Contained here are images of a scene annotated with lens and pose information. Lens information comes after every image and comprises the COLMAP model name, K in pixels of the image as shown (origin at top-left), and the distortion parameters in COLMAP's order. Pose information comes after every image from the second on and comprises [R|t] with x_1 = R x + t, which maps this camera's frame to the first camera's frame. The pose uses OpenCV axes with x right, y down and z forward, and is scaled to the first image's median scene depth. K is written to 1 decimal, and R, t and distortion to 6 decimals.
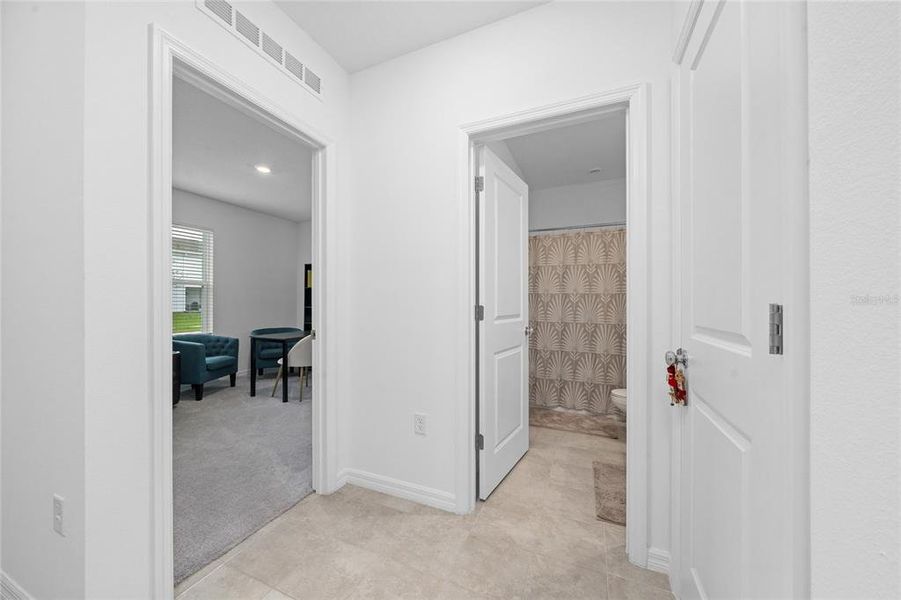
lens RADIAL K [[321.4, 0, 451.6], [0, 321.4, 299.0], [0, 0, 1]] dist [-0.001282, -0.000192]
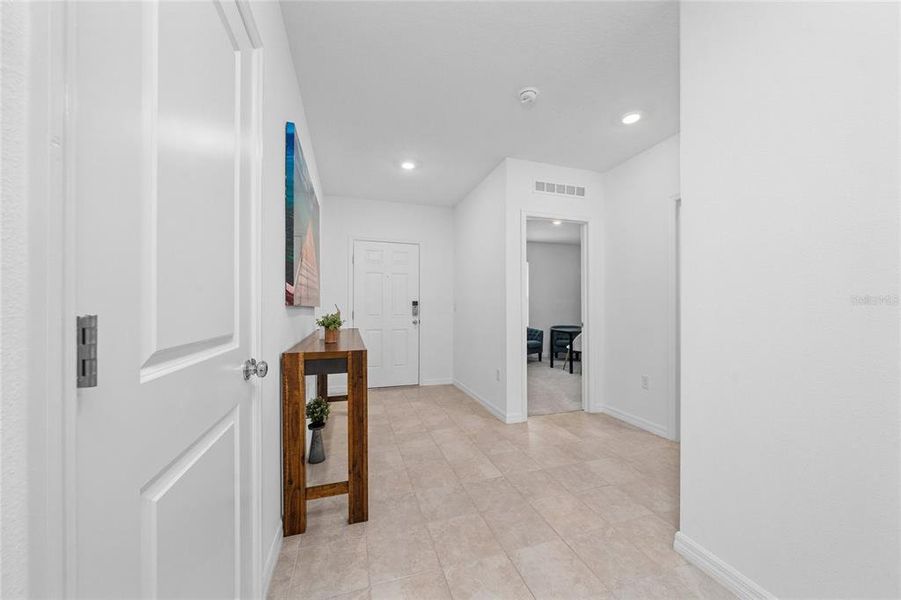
lens RADIAL K [[319.3, 0, 449.1], [0, 319.3, 309.8], [0, 0, 1]] dist [-0.001697, 0.000051]
pose [[0.653520, 0.005677, -0.756888, 0.237851], [0.007274, 0.999879, 0.013779, -0.003041], [0.756874, -0.014510, 0.653400, -0.402844]]
